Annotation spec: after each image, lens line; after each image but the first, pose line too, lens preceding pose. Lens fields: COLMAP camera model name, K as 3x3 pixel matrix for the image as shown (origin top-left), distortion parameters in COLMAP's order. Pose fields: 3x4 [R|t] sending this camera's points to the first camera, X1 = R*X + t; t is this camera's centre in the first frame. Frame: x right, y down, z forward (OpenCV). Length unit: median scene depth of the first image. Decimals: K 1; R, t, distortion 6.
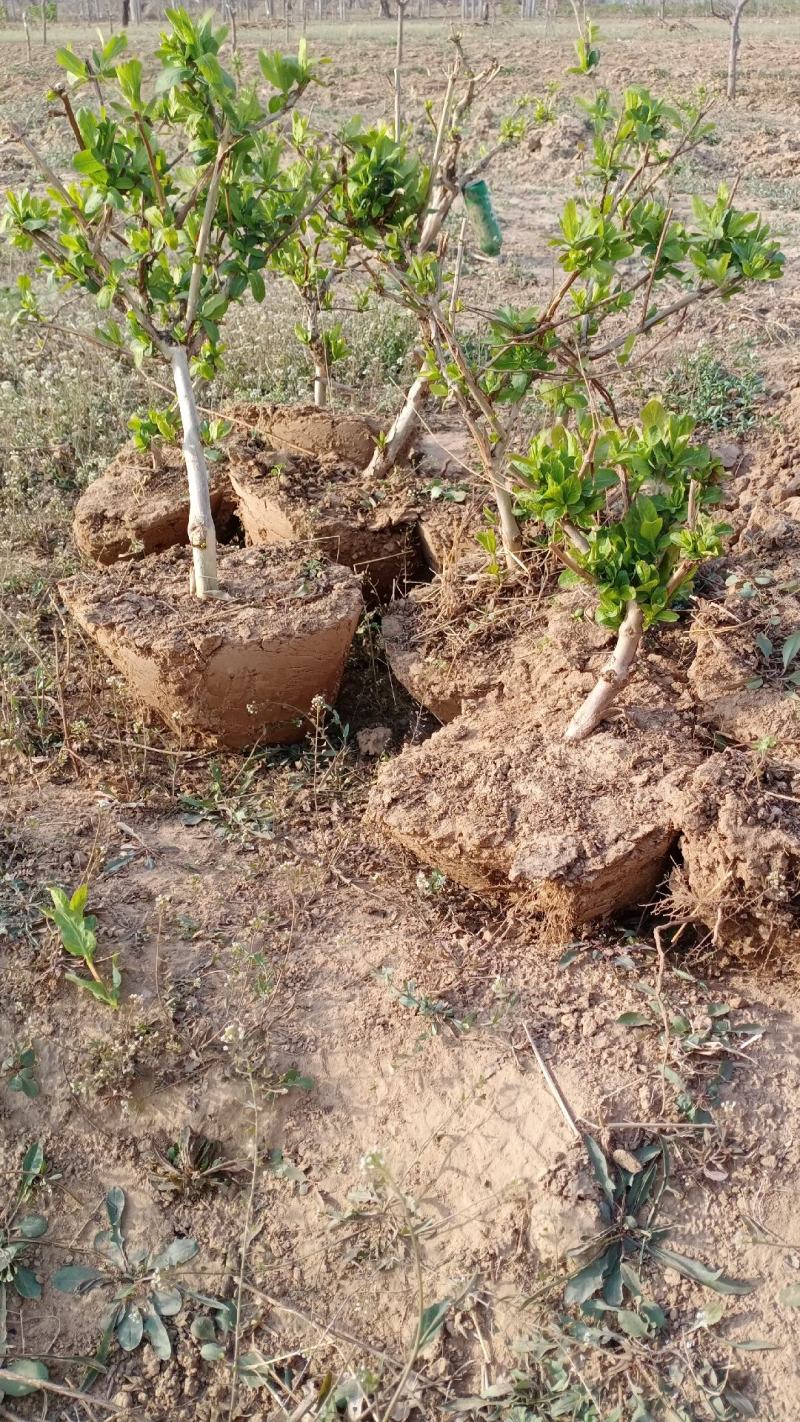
lens RADIAL K [[1140.5, 0, 400.0], [0, 1140.5, 711.0], [0, 0, 1]] dist [0.104546, -0.194174]
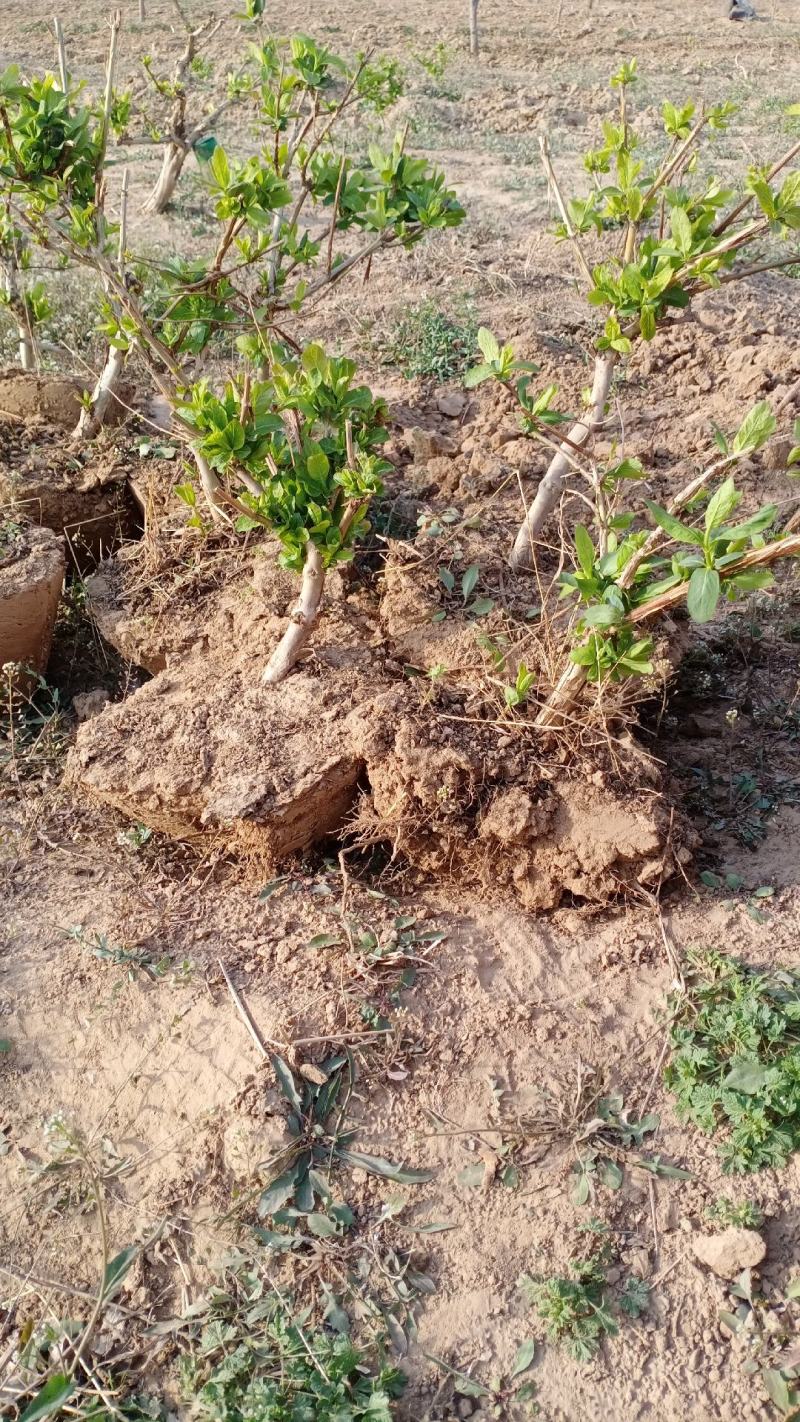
lens RADIAL K [[1148.4, 0, 402.9], [0, 1148.4, 708.1], [0, 0, 1]] dist [0.105746, -0.212385]
pose [[0.984027, -0.085171, 0.156325, 0.113705], [0.081505, 0.996230, 0.029723, 0.028746], [-0.158267, -0.016507, 0.987258, -0.034633]]
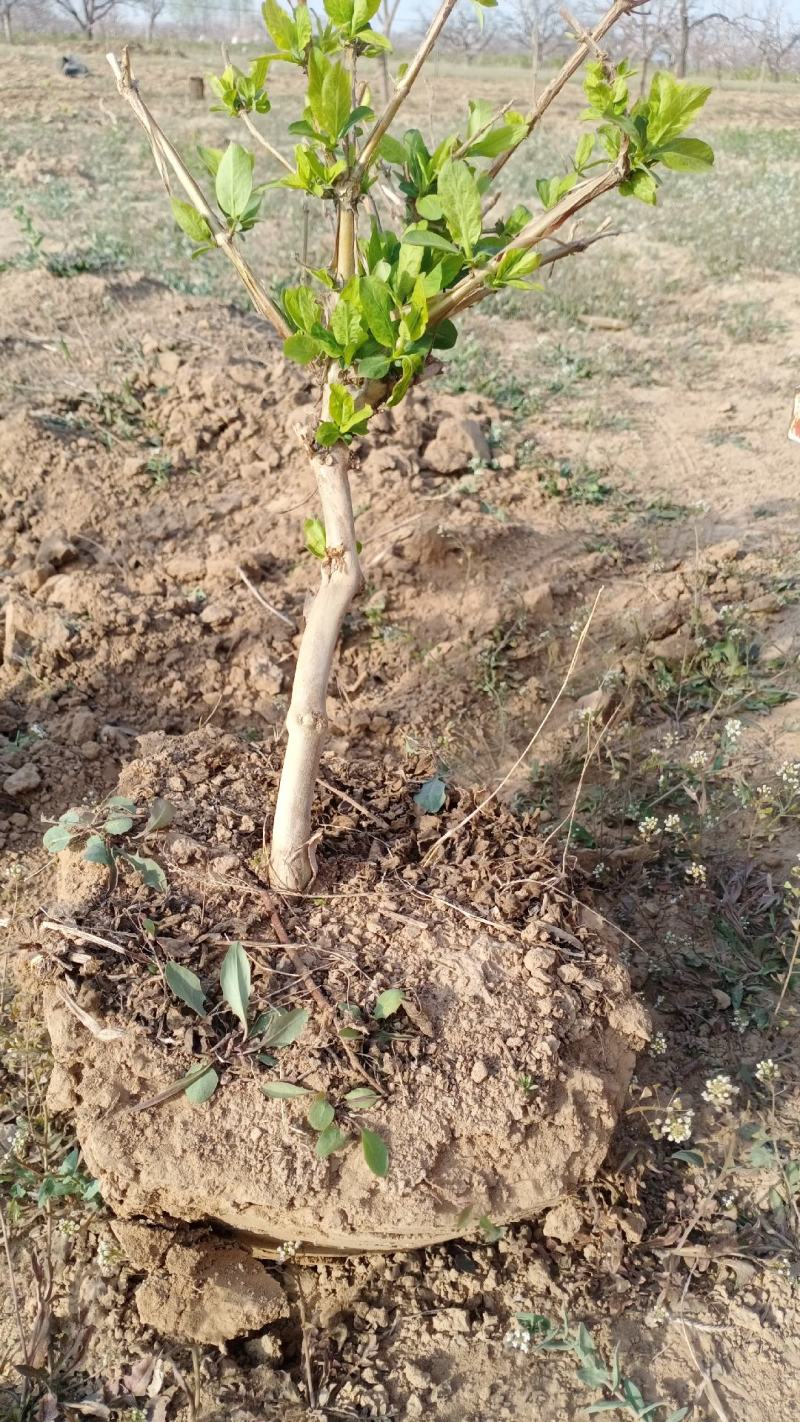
lens RADIAL K [[1140.5, 0, 400.0], [0, 1140.5, 711.0], [0, 0, 1]] dist [0.104546, -0.194174]
pose [[0.774746, -0.281819, 0.565992, 0.160581], [0.293513, 0.953176, 0.072837, -0.181064], [-0.560017, 0.109695, 0.821187, 0.598669]]
